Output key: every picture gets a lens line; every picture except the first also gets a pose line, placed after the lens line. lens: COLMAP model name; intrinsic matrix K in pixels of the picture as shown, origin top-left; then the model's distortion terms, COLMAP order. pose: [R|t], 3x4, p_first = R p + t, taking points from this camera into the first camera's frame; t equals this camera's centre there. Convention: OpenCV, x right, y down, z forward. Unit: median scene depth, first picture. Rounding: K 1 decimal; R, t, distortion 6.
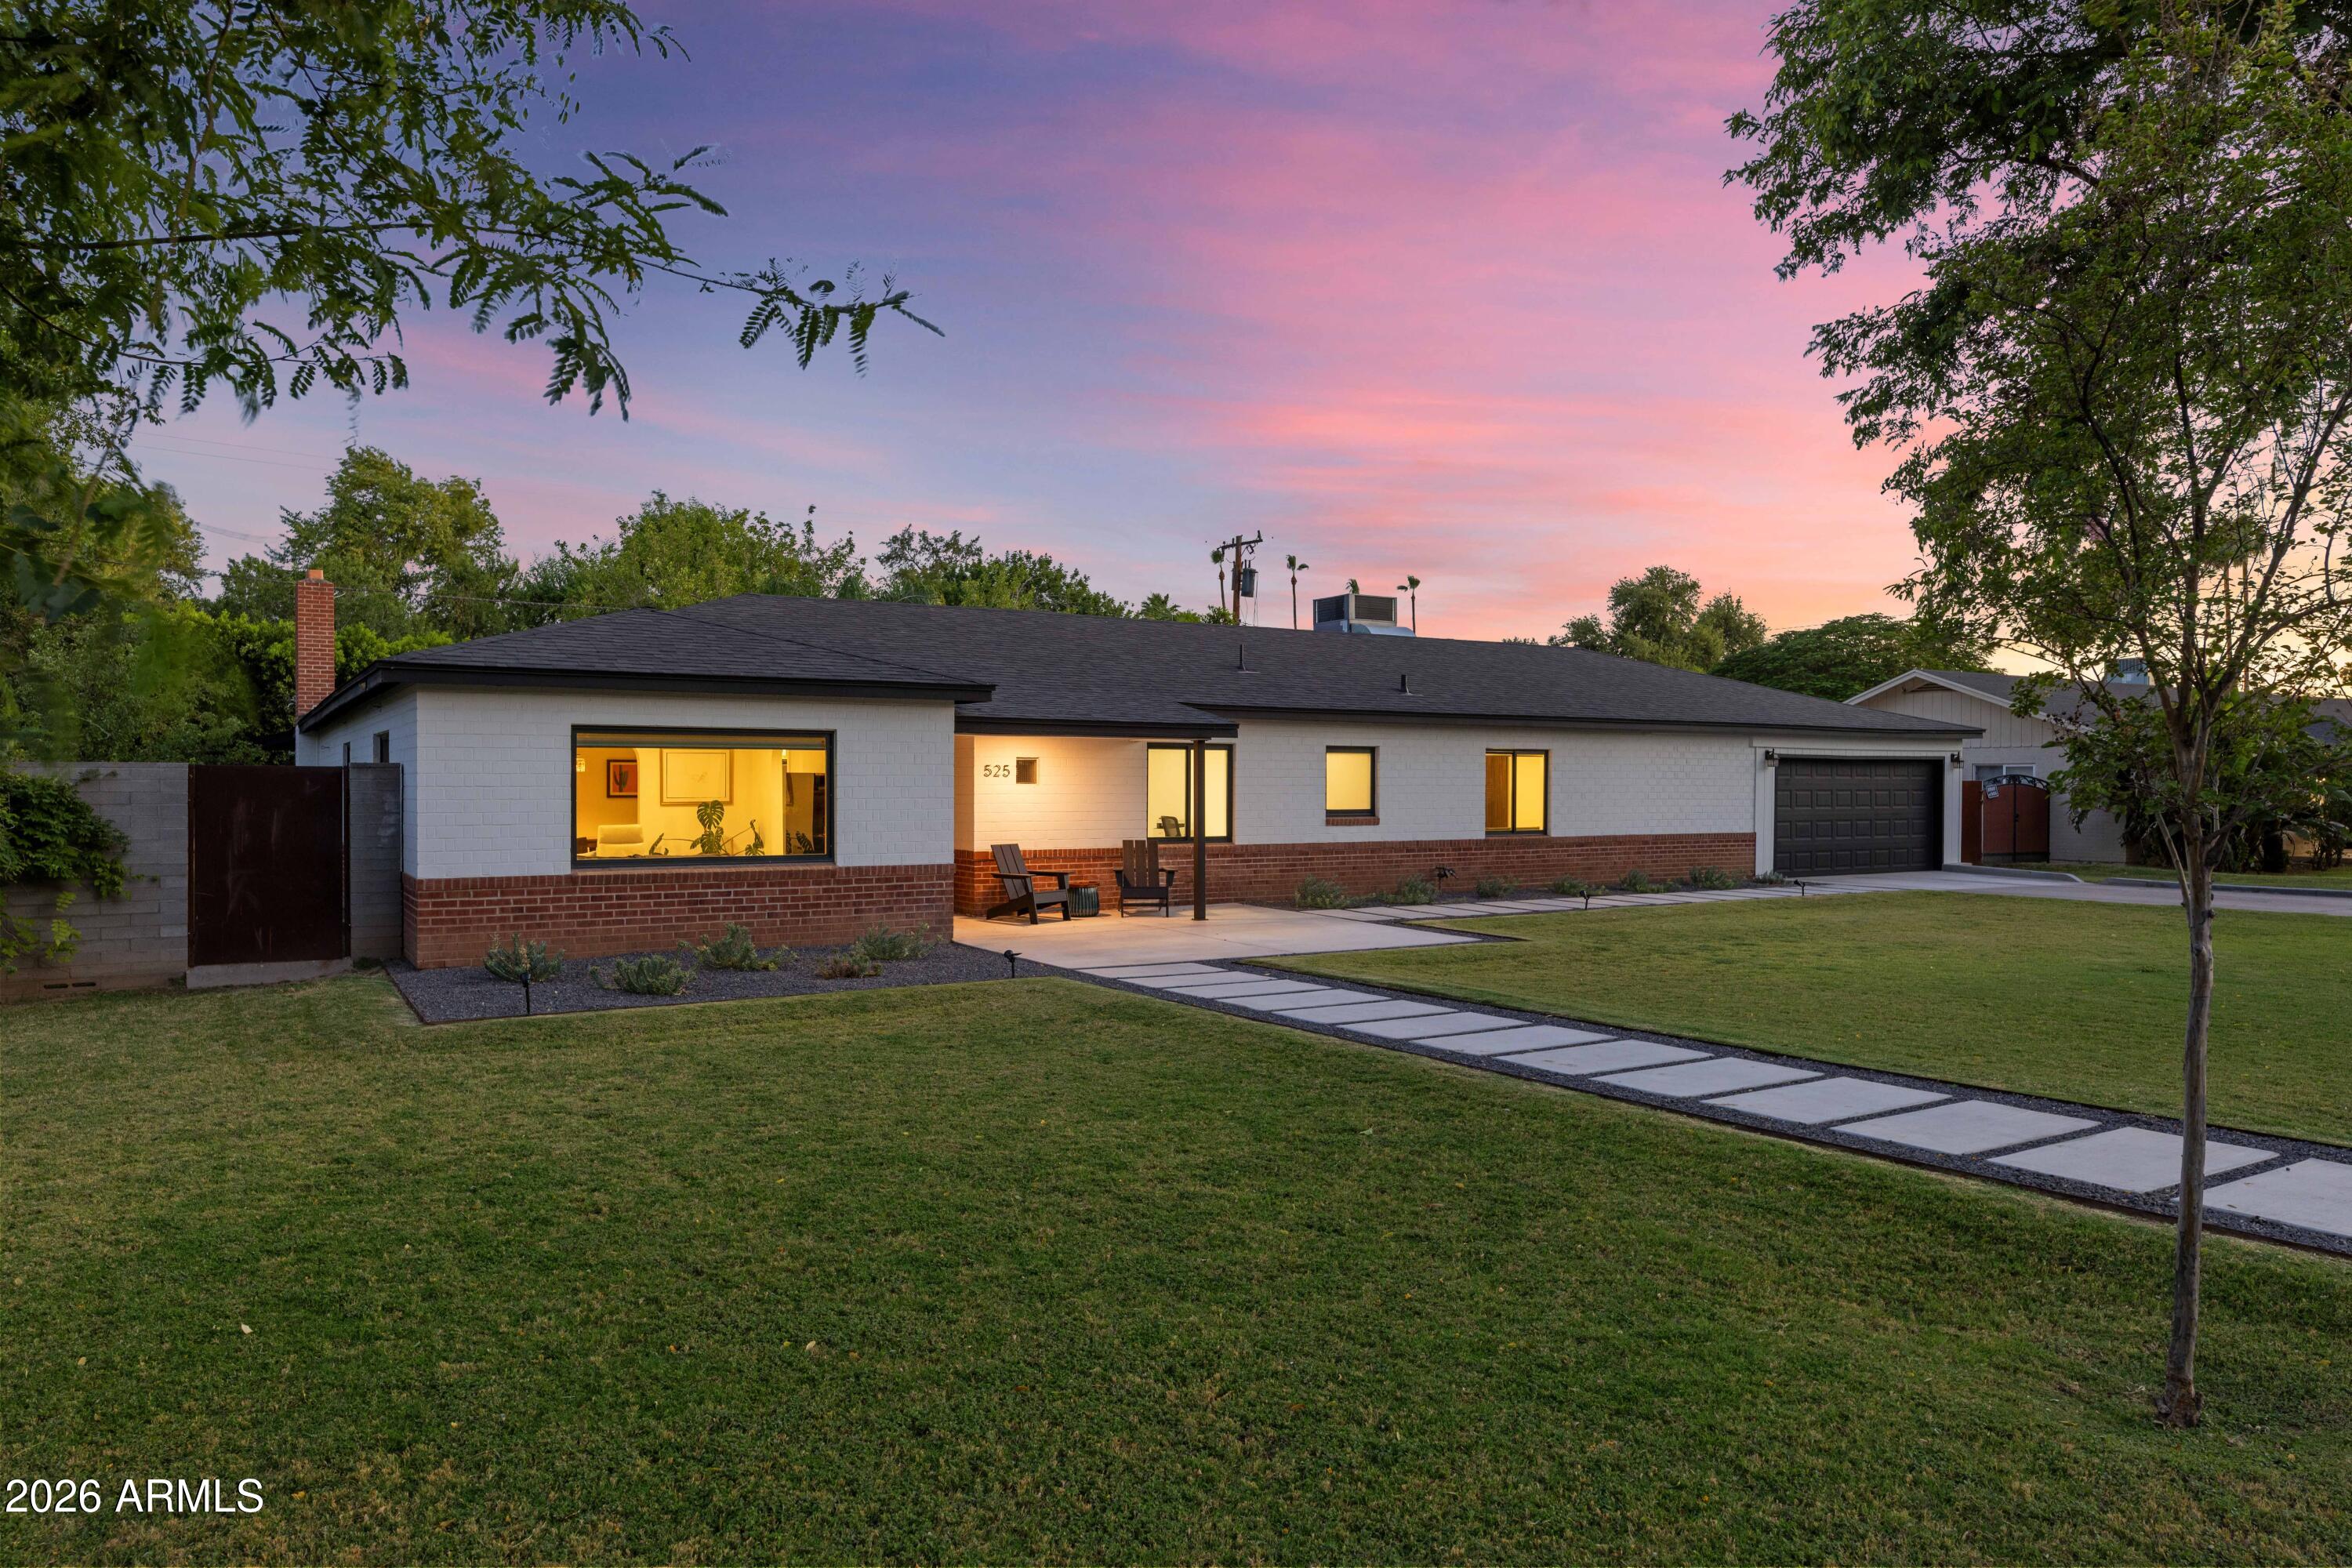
lens RADIAL K [[1546.5, 0, 1170.9], [0, 1546.5, 754.1], [0, 0, 1]] dist [0.000350, -0.000323]
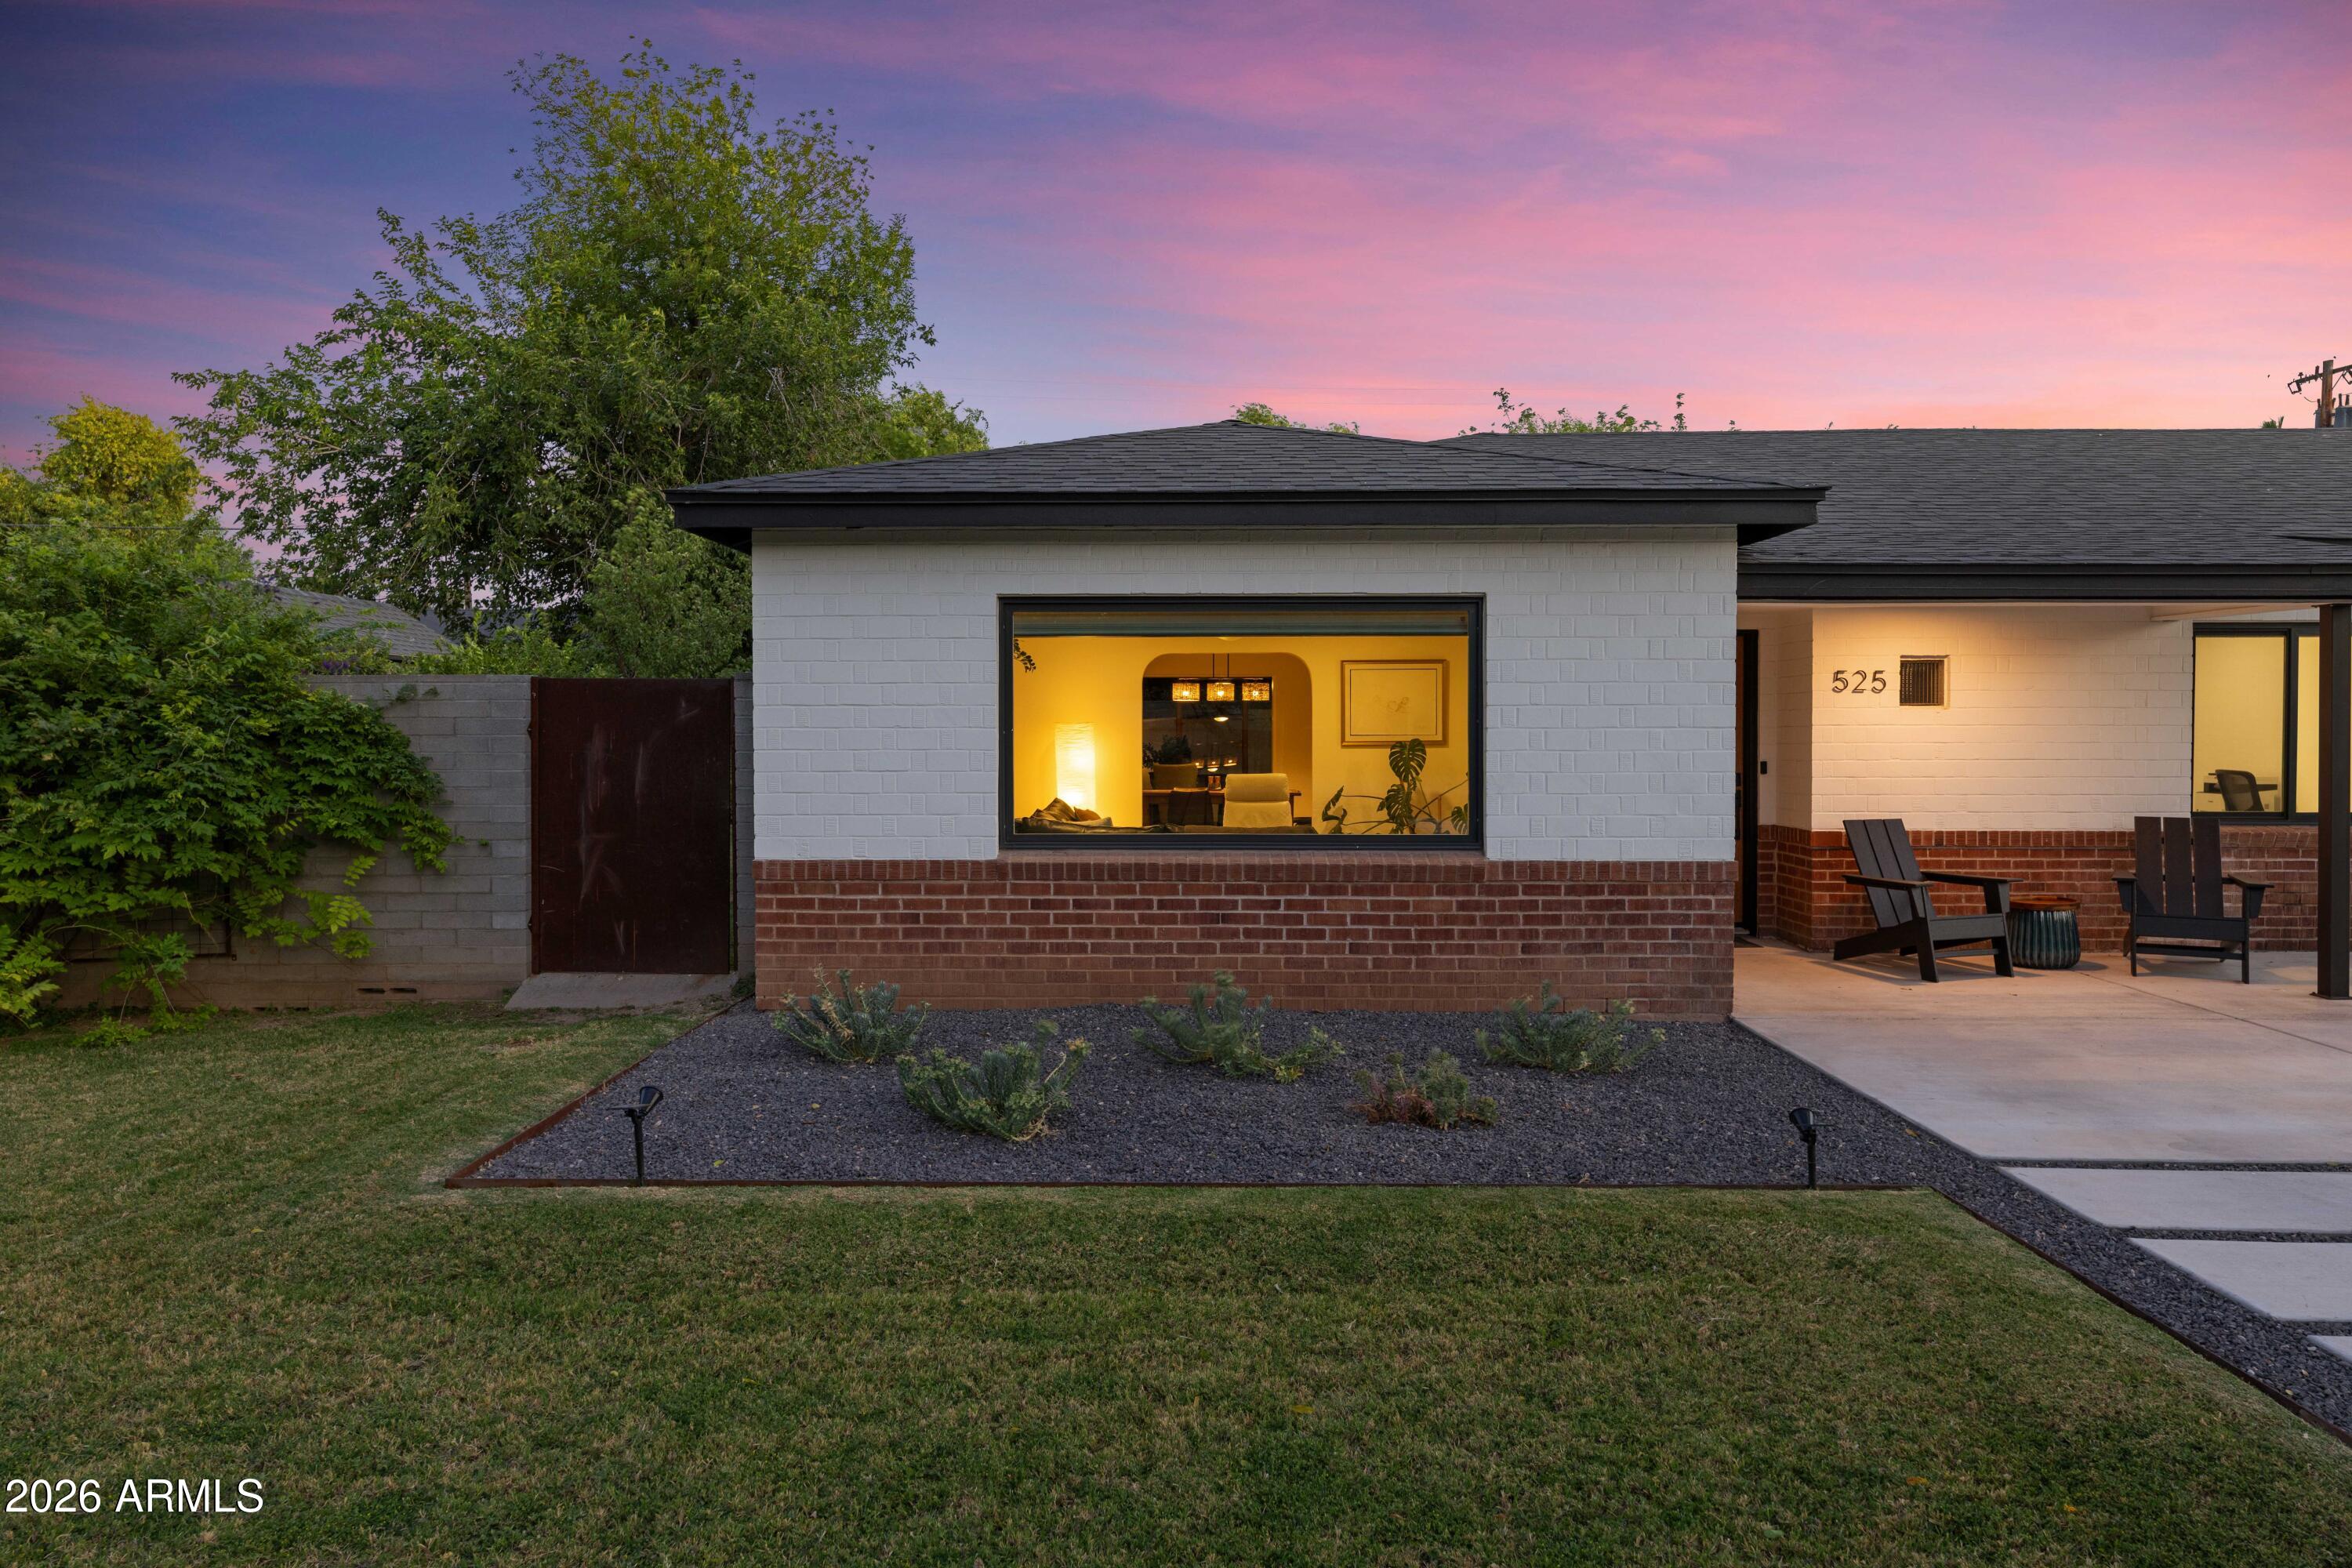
lens RADIAL K [[1546.5, 0, 1170.9], [0, 1546.5, 754.1], [0, 0, 1]] dist [0.000350, -0.000323]
pose [[0.835109, 0.005355, -0.550058, -0.017323], [0.012288, 0.999521, 0.028387, 0.018130], [0.549947, -0.030465, 0.834644, 0.431533]]
